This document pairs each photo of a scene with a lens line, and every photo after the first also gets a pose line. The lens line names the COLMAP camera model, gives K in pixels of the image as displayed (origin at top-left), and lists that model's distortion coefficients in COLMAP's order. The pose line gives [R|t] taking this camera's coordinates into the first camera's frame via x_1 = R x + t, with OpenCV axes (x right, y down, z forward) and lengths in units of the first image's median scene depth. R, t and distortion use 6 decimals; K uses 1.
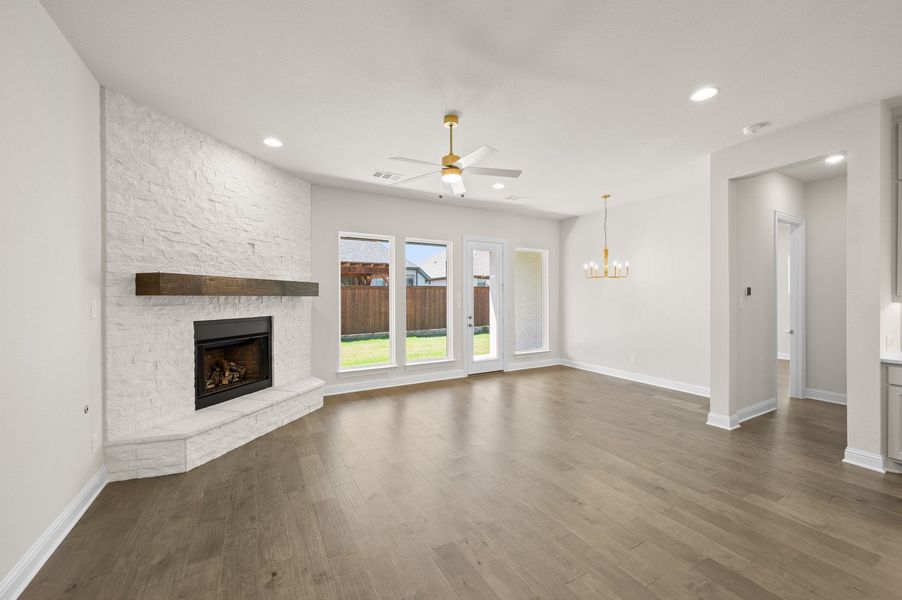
lens RADIAL K [[353.4, 0, 451.4], [0, 353.4, 298.1], [0, 0, 1]] dist [0.000724, 0.000029]
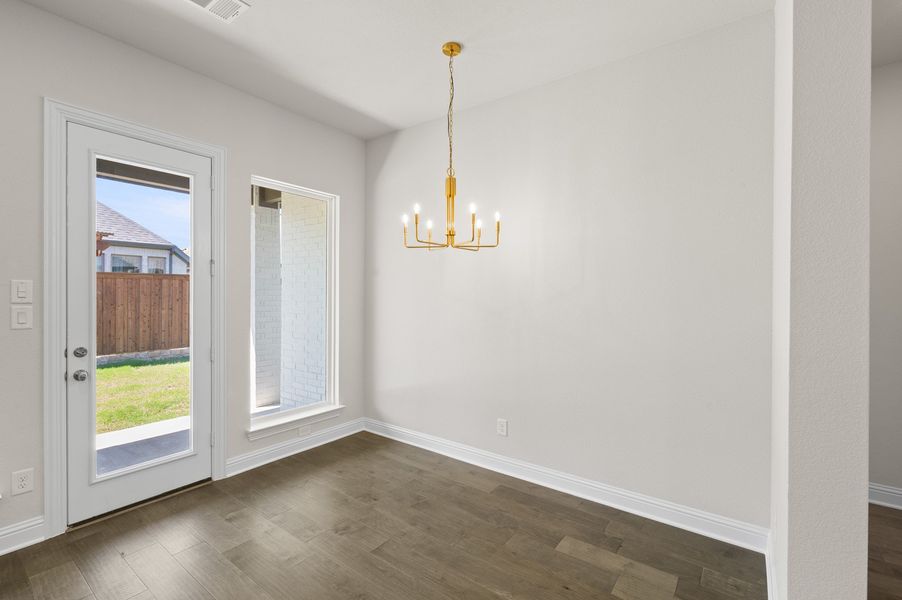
lens RADIAL K [[378.3, 0, 450.9], [0, 378.3, 297.9], [0, 0, 1]] dist [0.001384, -0.000281]
pose [[0.913712, 0.005310, 0.406327, 0.265898], [-0.006913, 0.999973, 0.002477, -0.000418], [-0.406303, -0.005072, 0.913724, 0.613510]]
